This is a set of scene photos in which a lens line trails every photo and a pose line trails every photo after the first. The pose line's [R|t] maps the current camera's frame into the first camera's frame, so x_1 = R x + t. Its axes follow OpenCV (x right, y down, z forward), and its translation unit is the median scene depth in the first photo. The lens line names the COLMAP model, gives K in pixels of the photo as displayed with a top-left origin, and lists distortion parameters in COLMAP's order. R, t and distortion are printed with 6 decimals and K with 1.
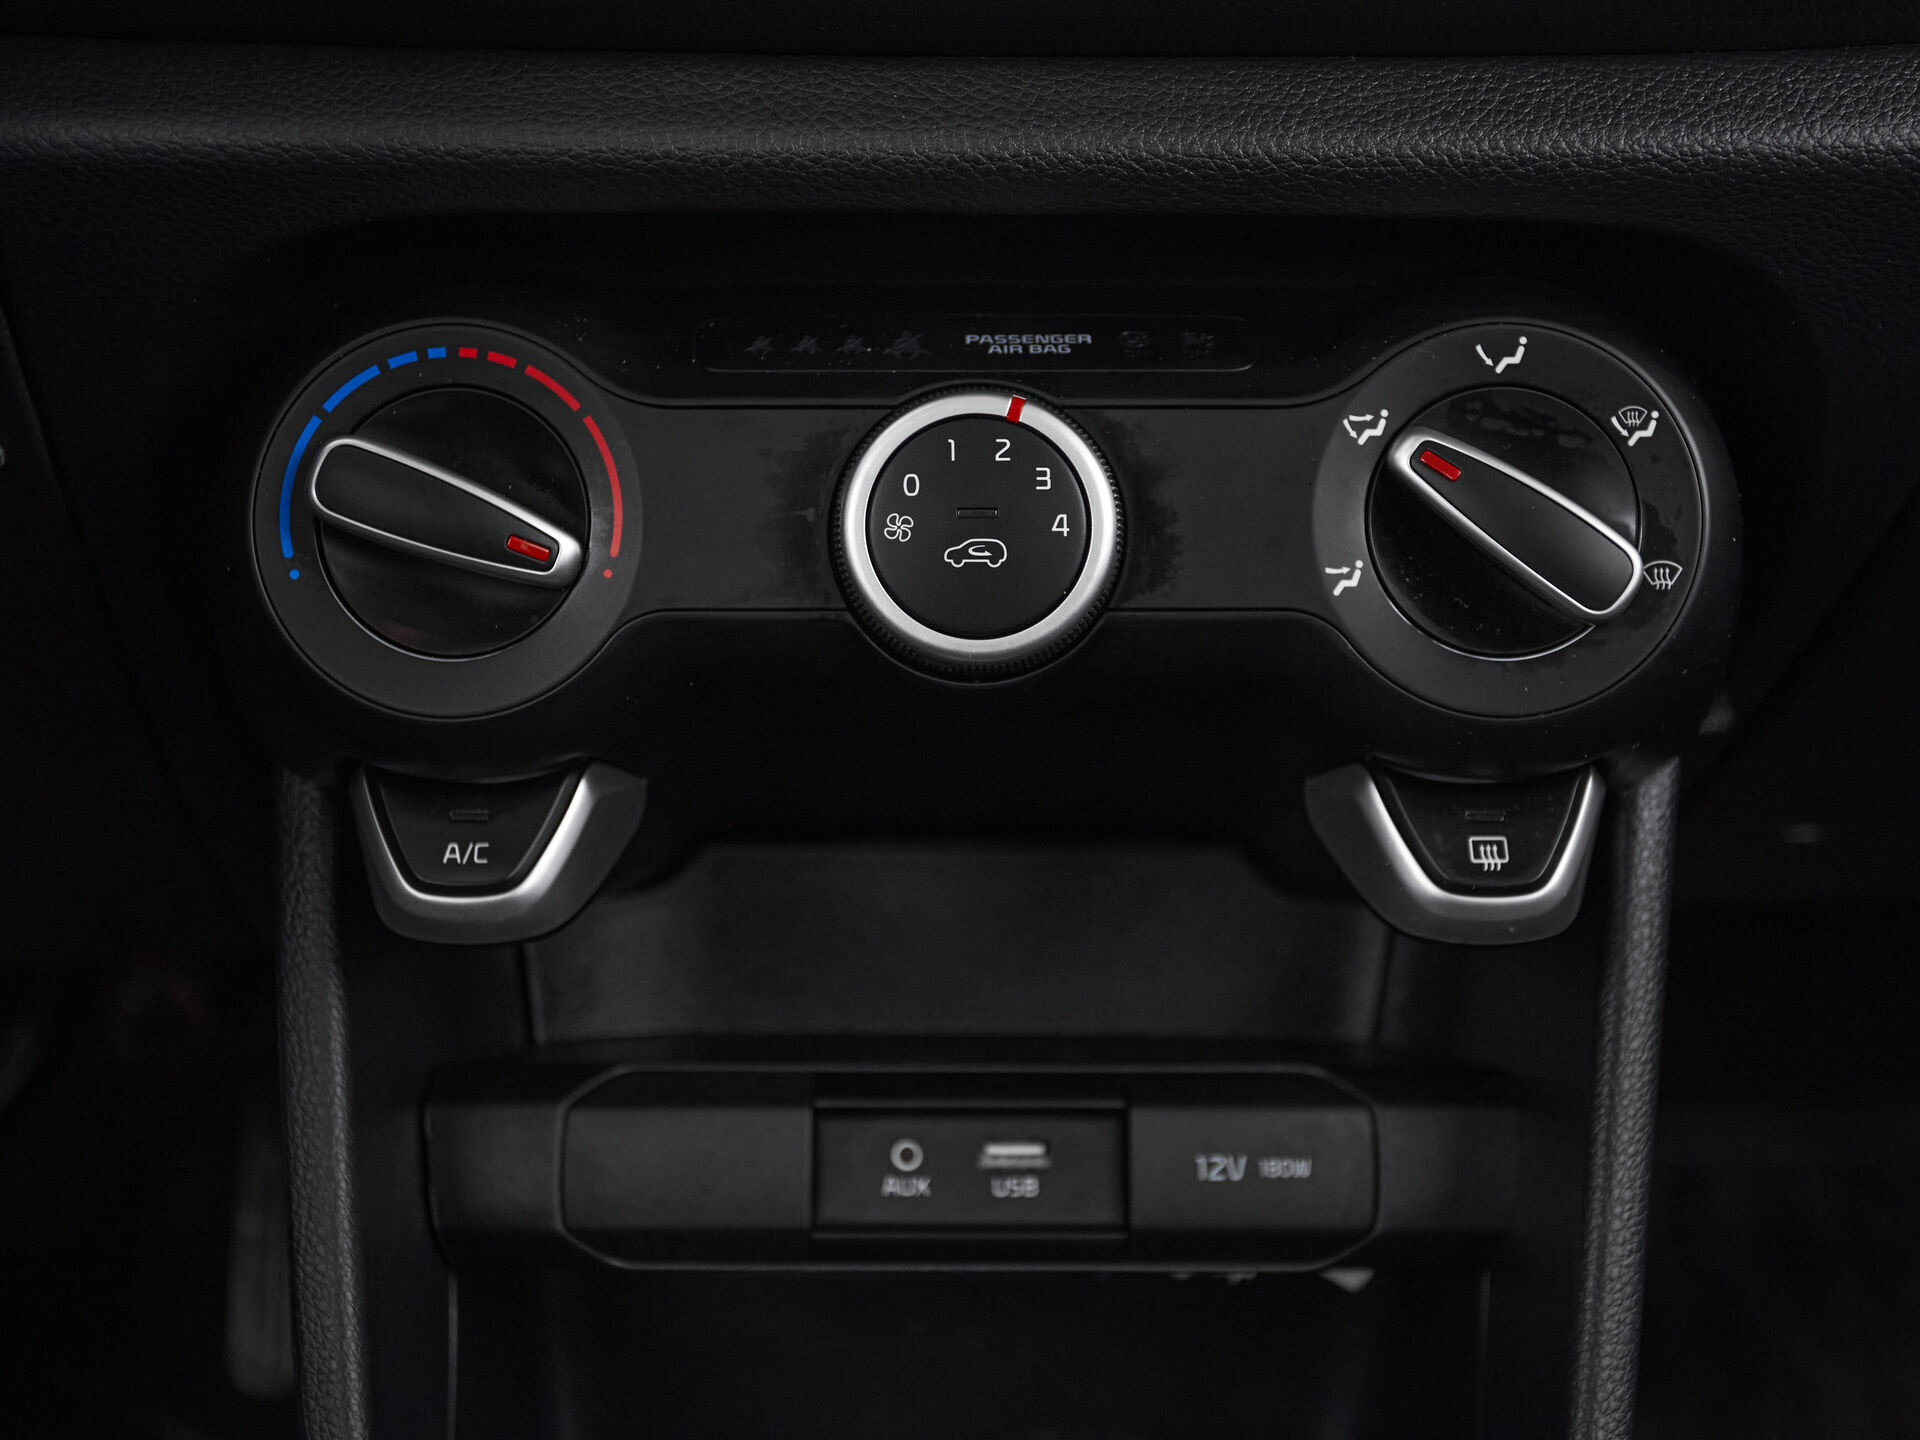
lens RADIAL K [[2412.8, 0, 943.1], [0, 2412.8, 656.3], [0, 0, 1]] dist [0.037000, 0.000000]
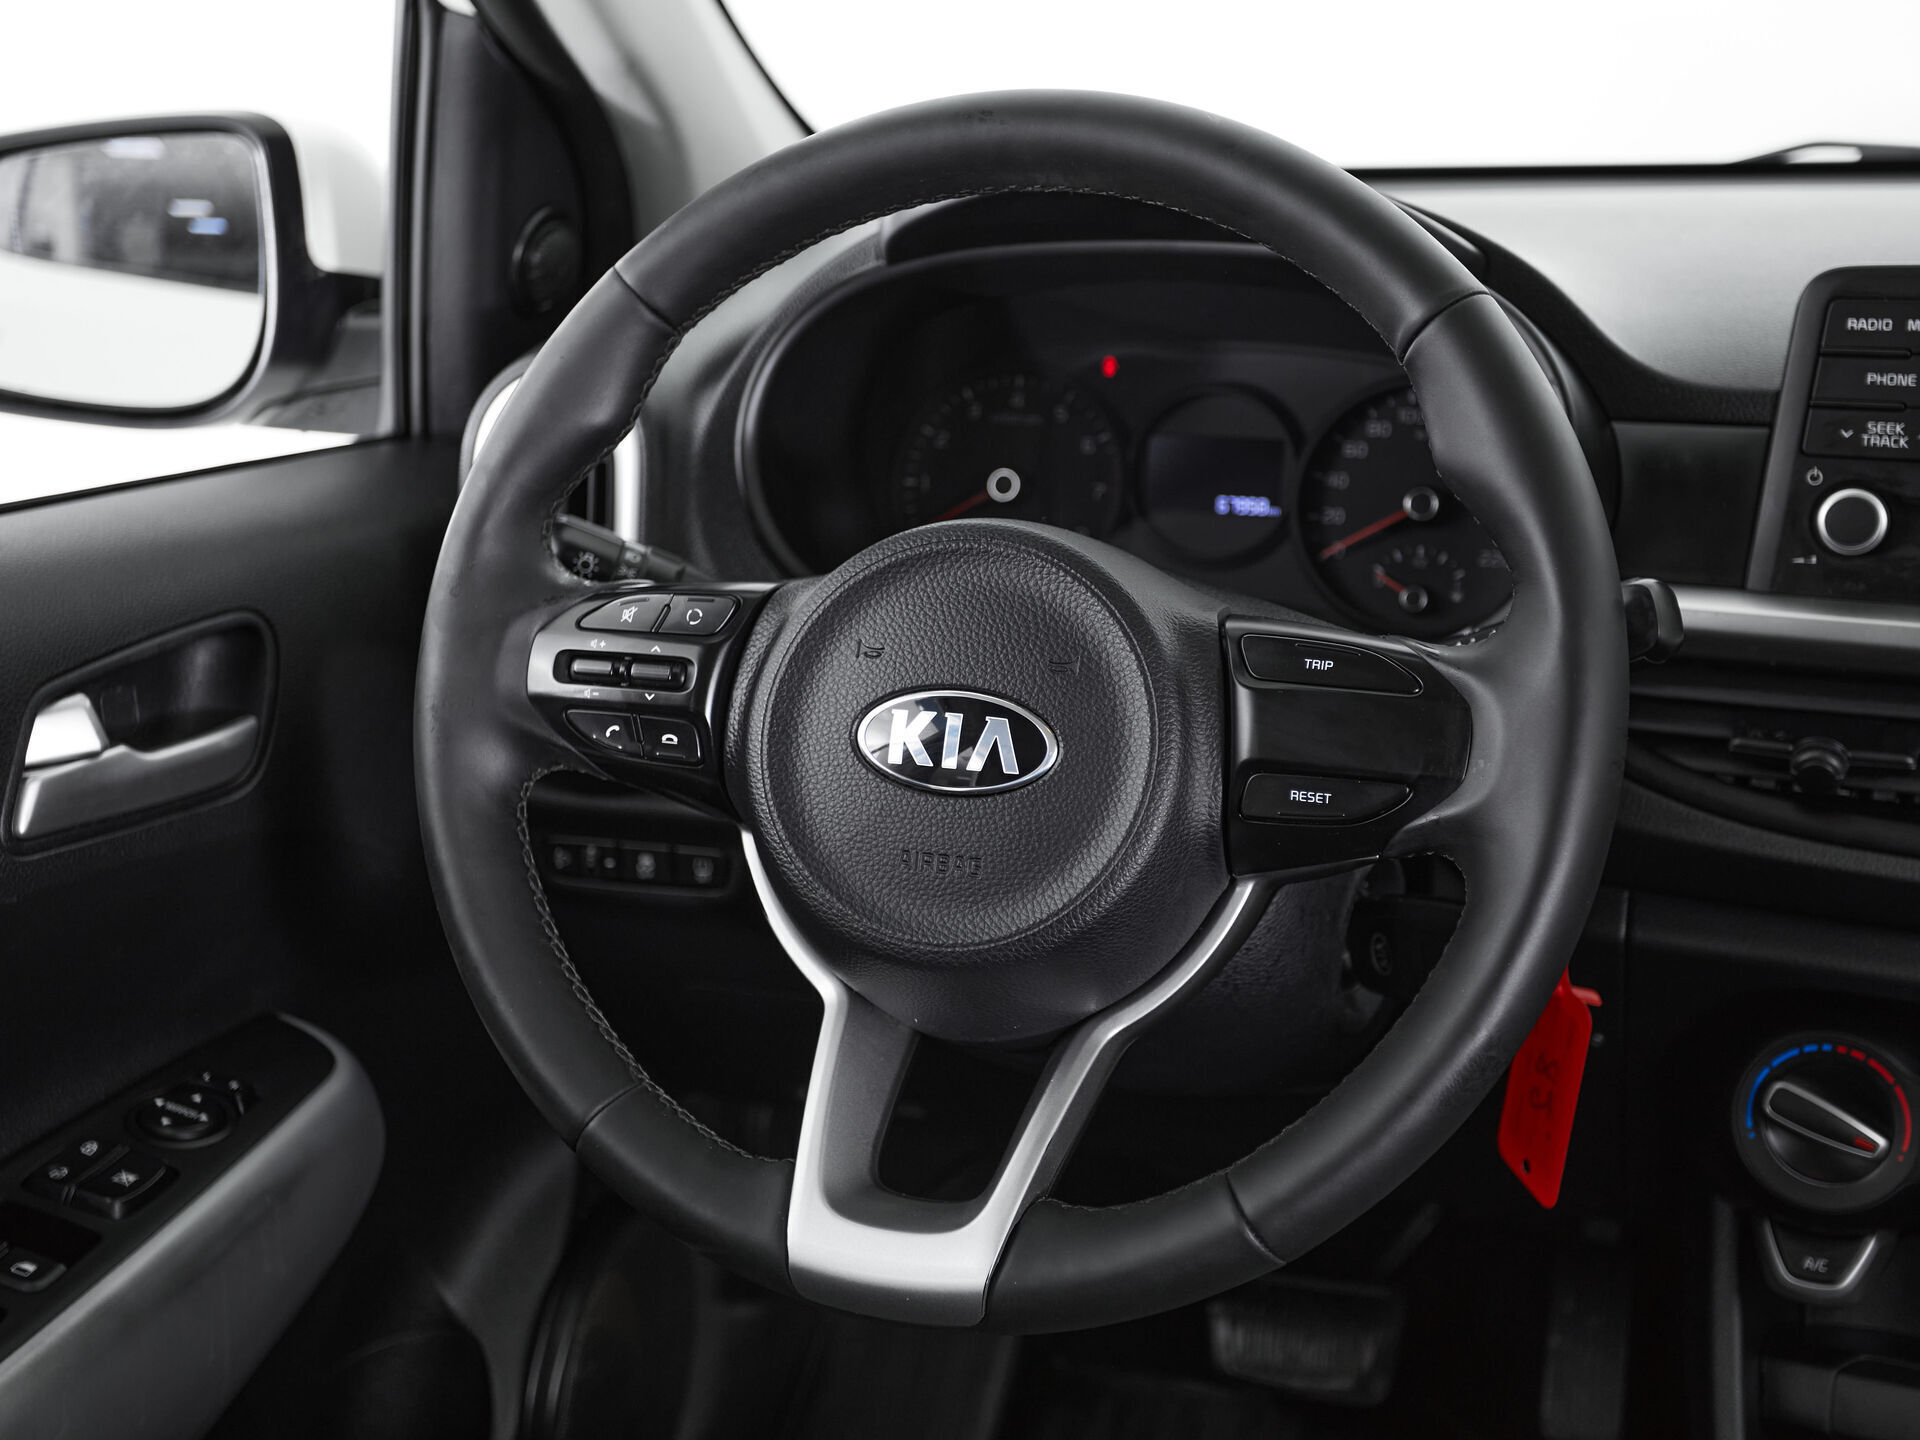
lens RADIAL K [[2412.8, 0, 945.1], [0, 2412.8, 708.2], [0, 0, 1]] dist [0.037000, 0.000000]
pose [[0.916553, 0.088892, -0.389909, -0.105798], [-0.081103, 0.996040, 0.036430, -0.443347], [0.391604, -0.001767, 0.920132, -1.363584]]
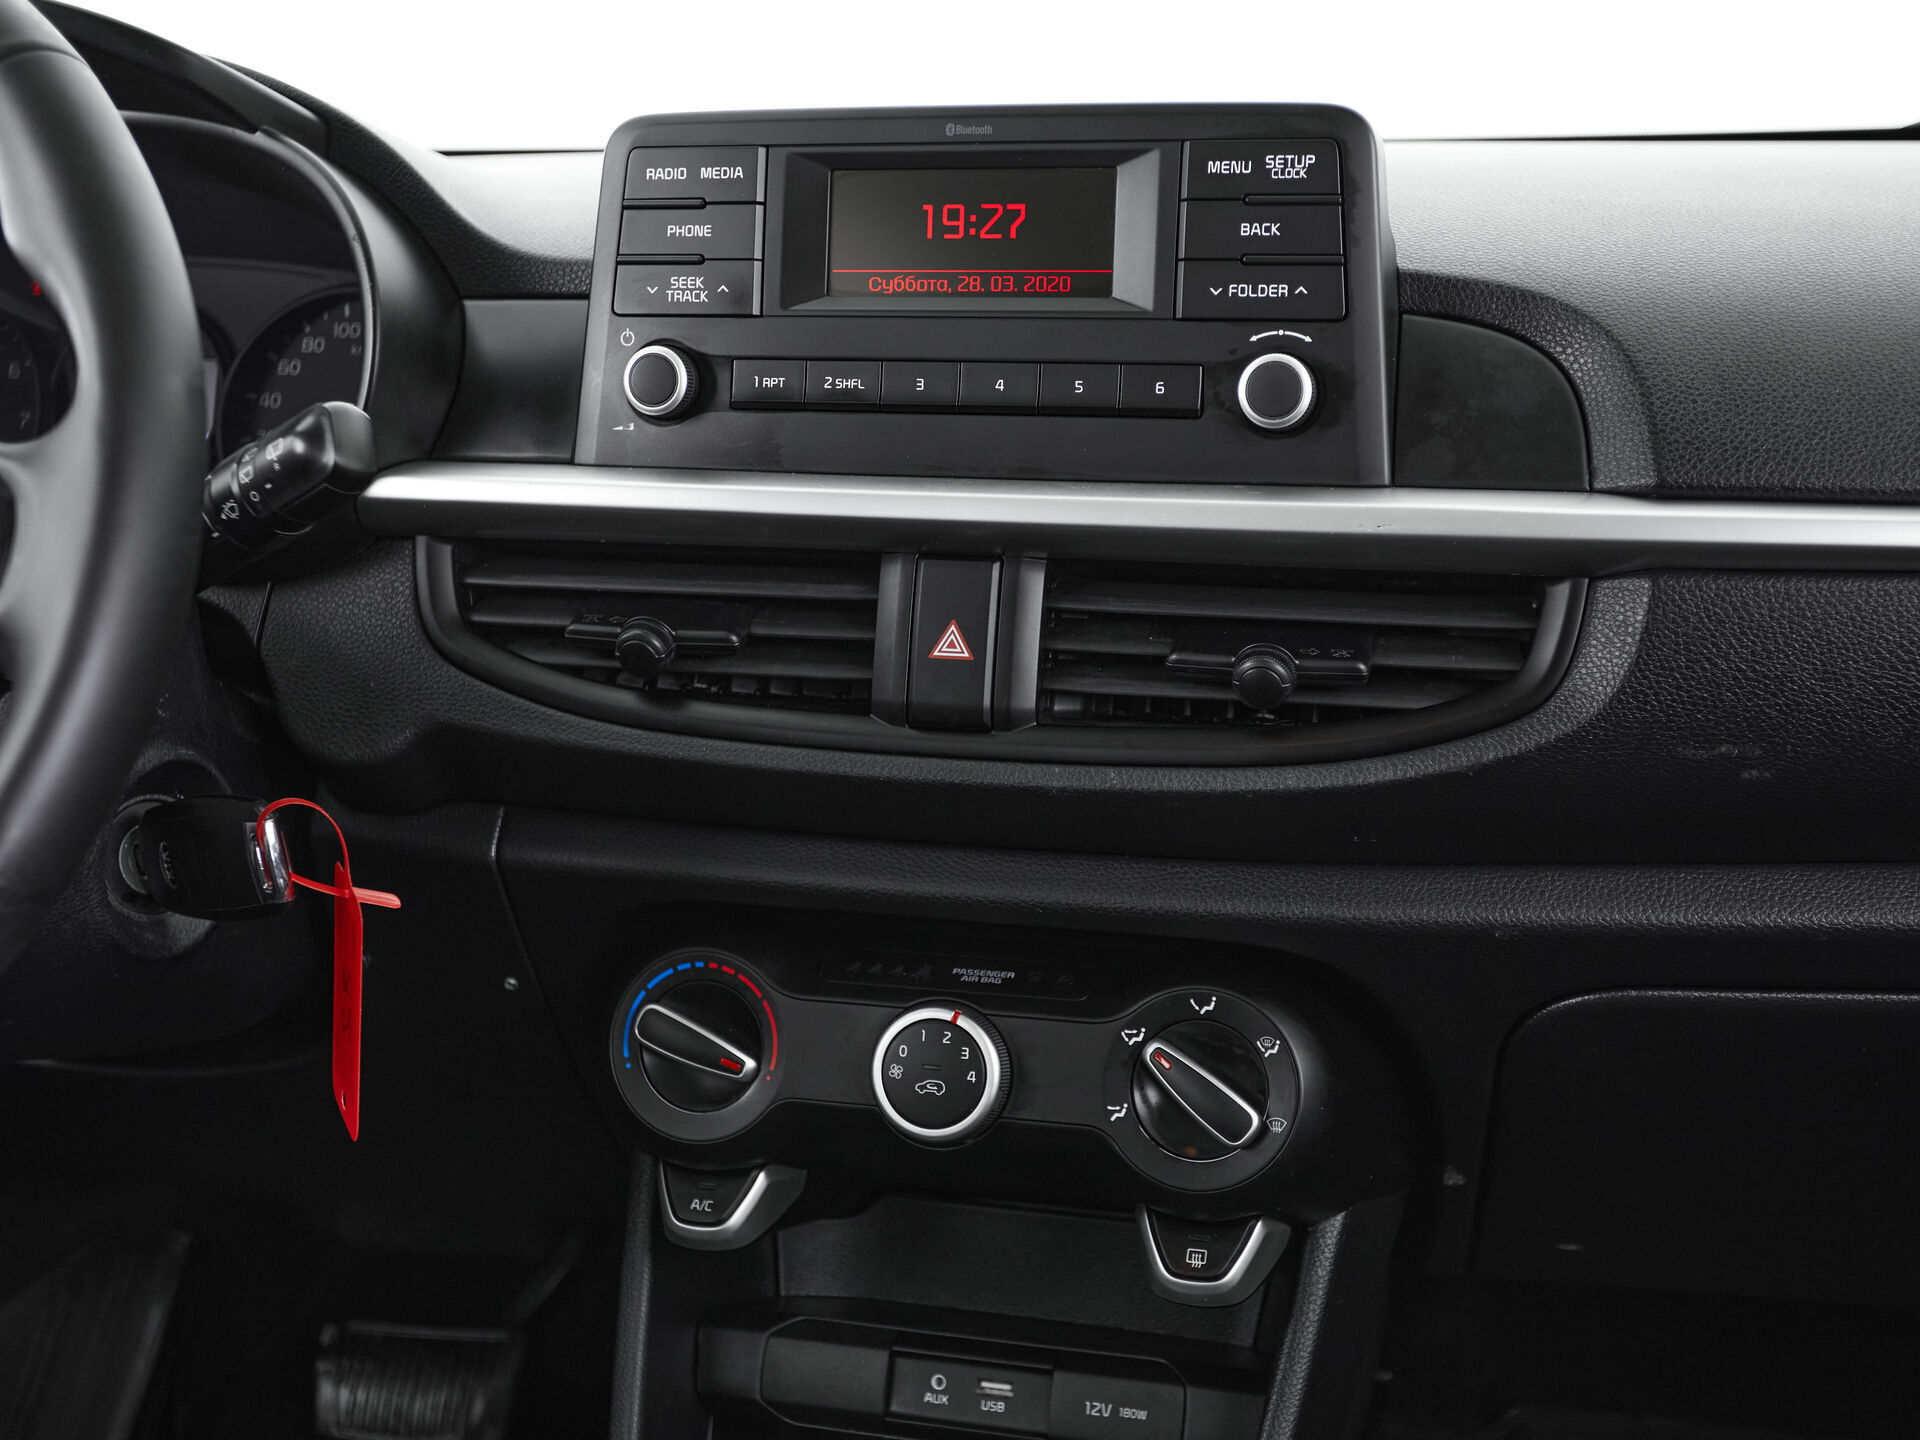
lens RADIAL K [[2412.8, 0, 952.2], [0, 2412.8, 713.2], [0, 0, 1]] dist [0.037000, 0.000000]
pose [[0.963630, 0.045454, -0.263346, 0.526742], [-0.061442, 0.996713, -0.052795, -0.238480], [0.260081, 0.067055, 0.963256, -0.943235]]
